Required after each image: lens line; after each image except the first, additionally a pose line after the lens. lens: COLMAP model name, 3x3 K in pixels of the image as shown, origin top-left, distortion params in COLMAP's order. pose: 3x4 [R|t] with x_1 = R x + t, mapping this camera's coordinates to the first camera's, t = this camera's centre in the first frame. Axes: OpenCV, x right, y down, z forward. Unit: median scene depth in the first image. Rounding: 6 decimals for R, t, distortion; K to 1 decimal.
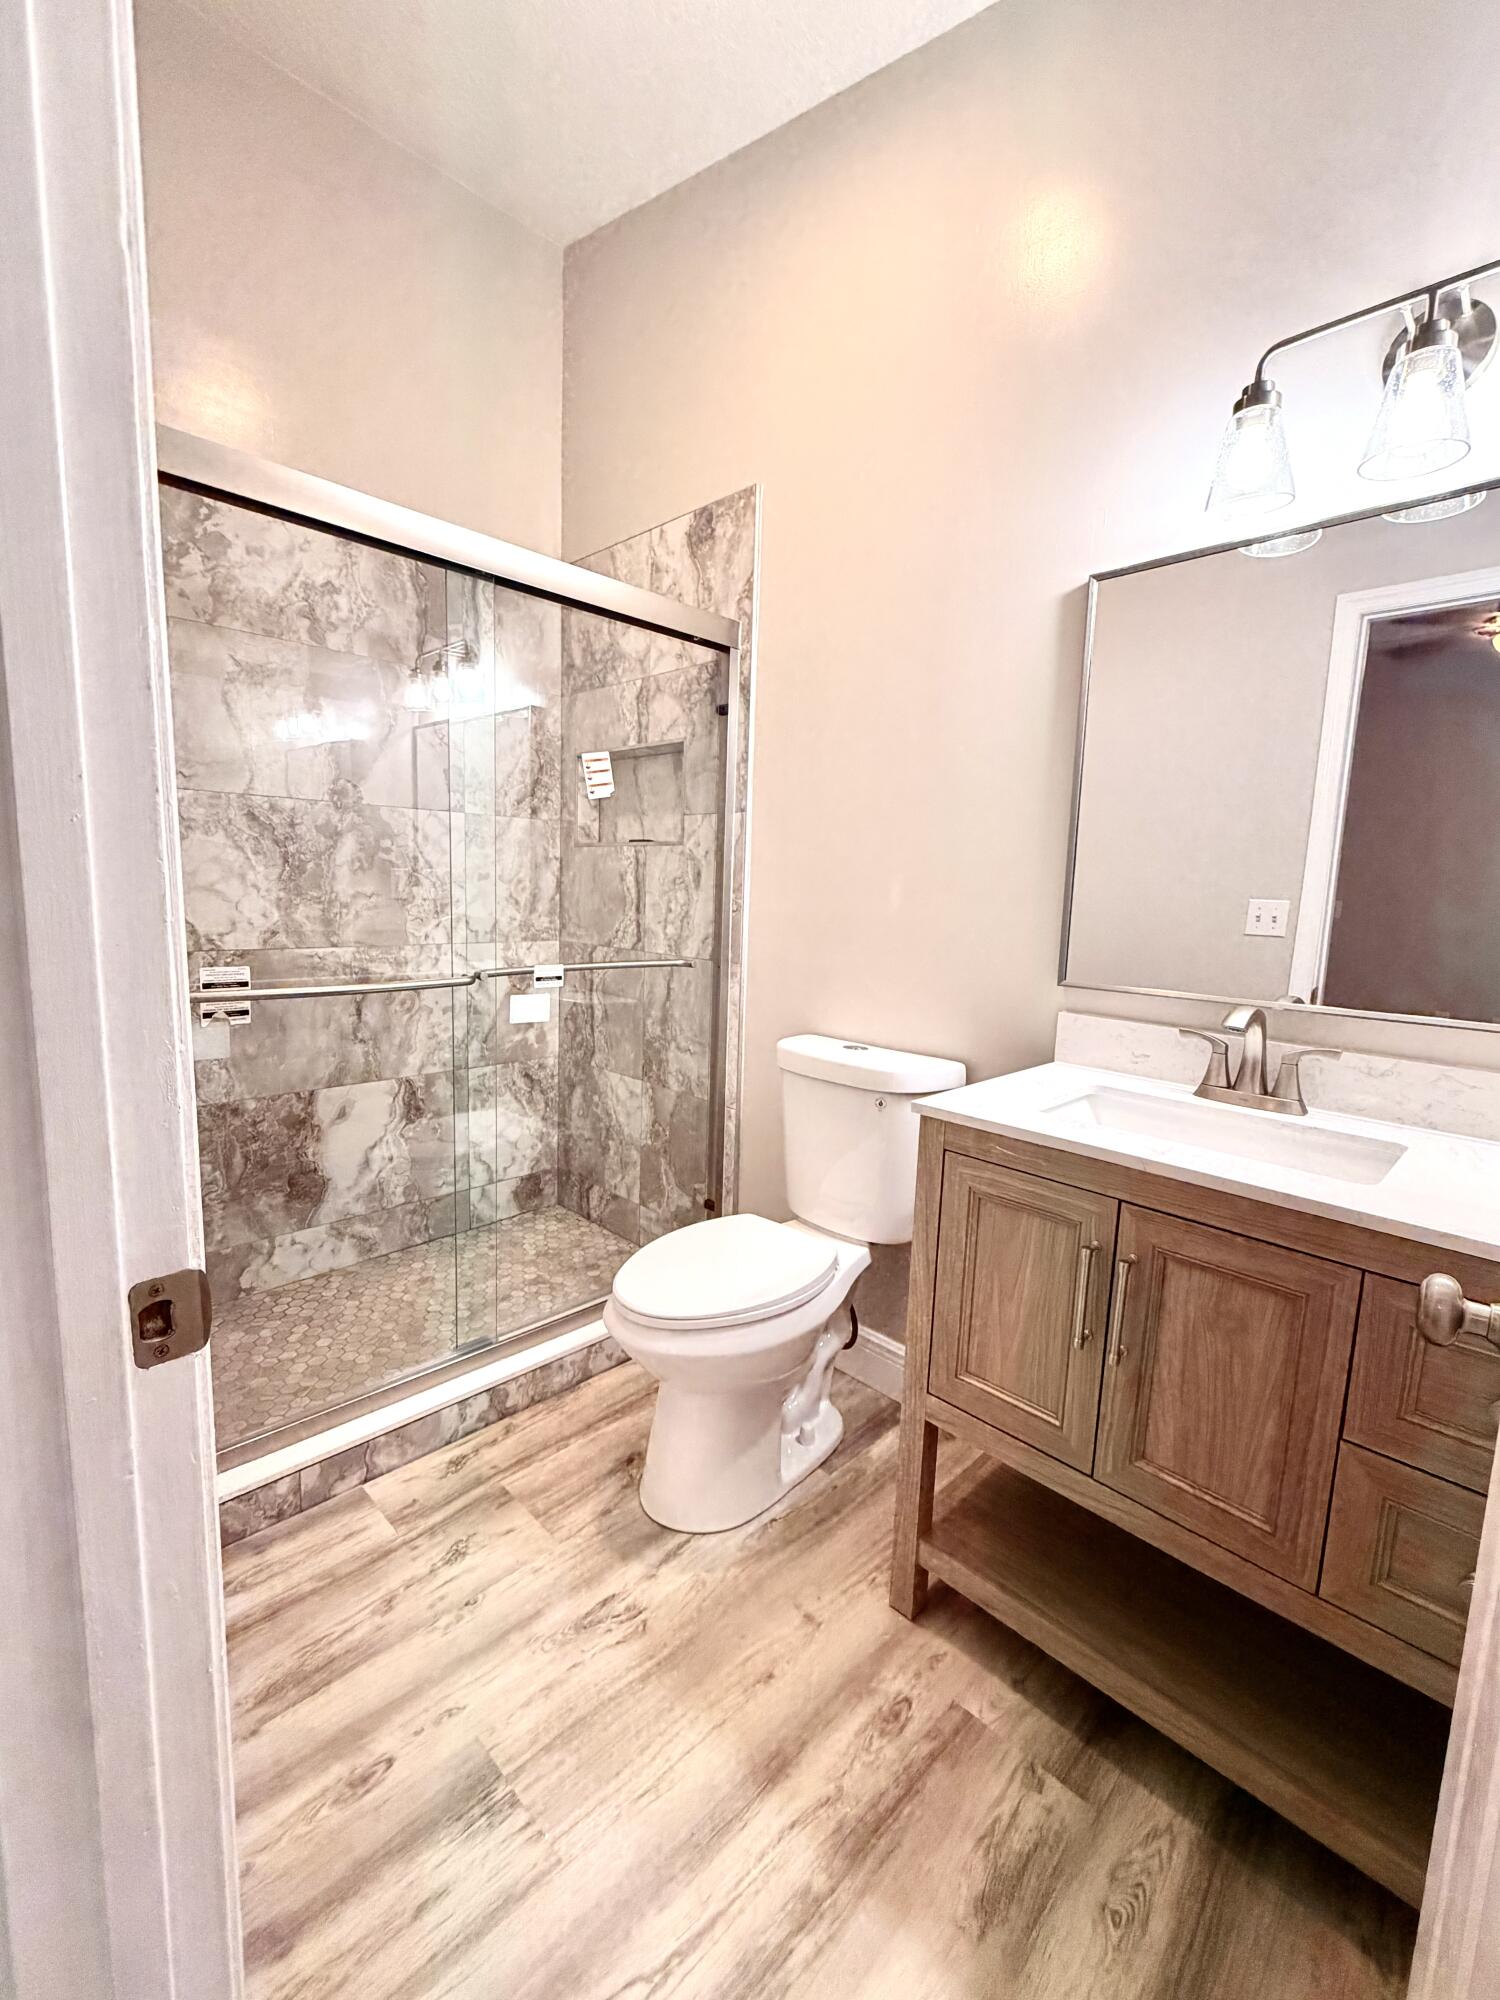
lens RADIAL K [[837.6, 0, 746.3], [0, 837.6, 1000.0], [0, 0, 1]] dist [-0.000891, -0.000470]
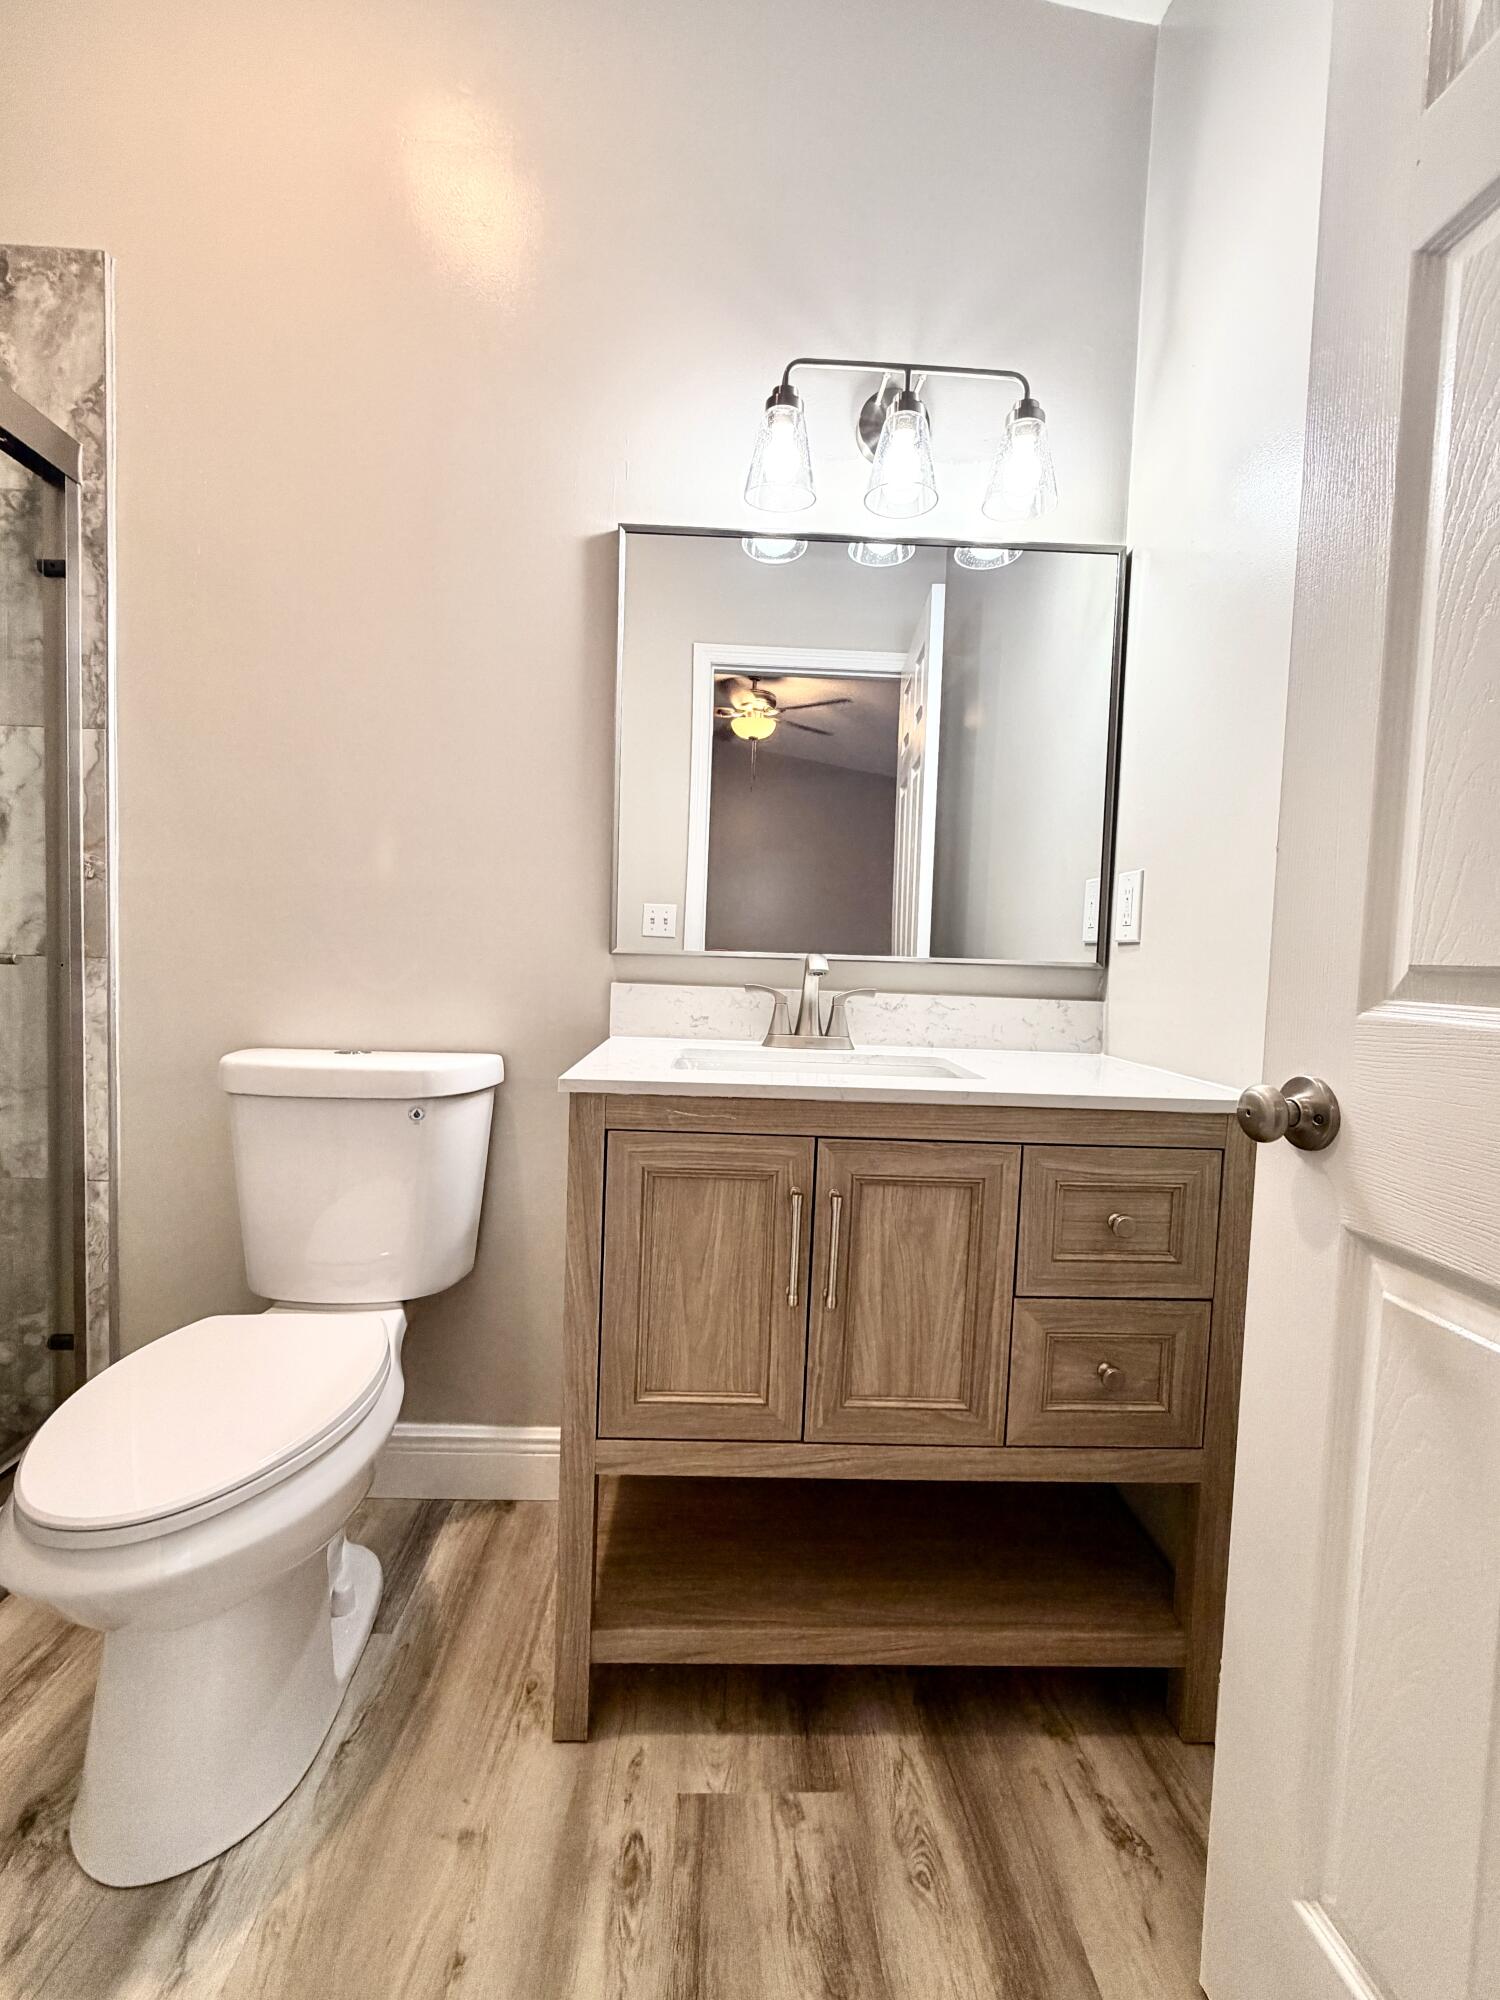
lens RADIAL K [[837.6, 0, 743.9], [0, 837.6, 1004.2], [0, 0, 1]] dist [-0.000891, -0.000470]
pose [[0.685630, -0.050948, 0.726165, -0.244242], [0.084865, 0.996340, -0.010225, 0.071449], [-0.722986, 0.068636, 0.687444, 0.308884]]
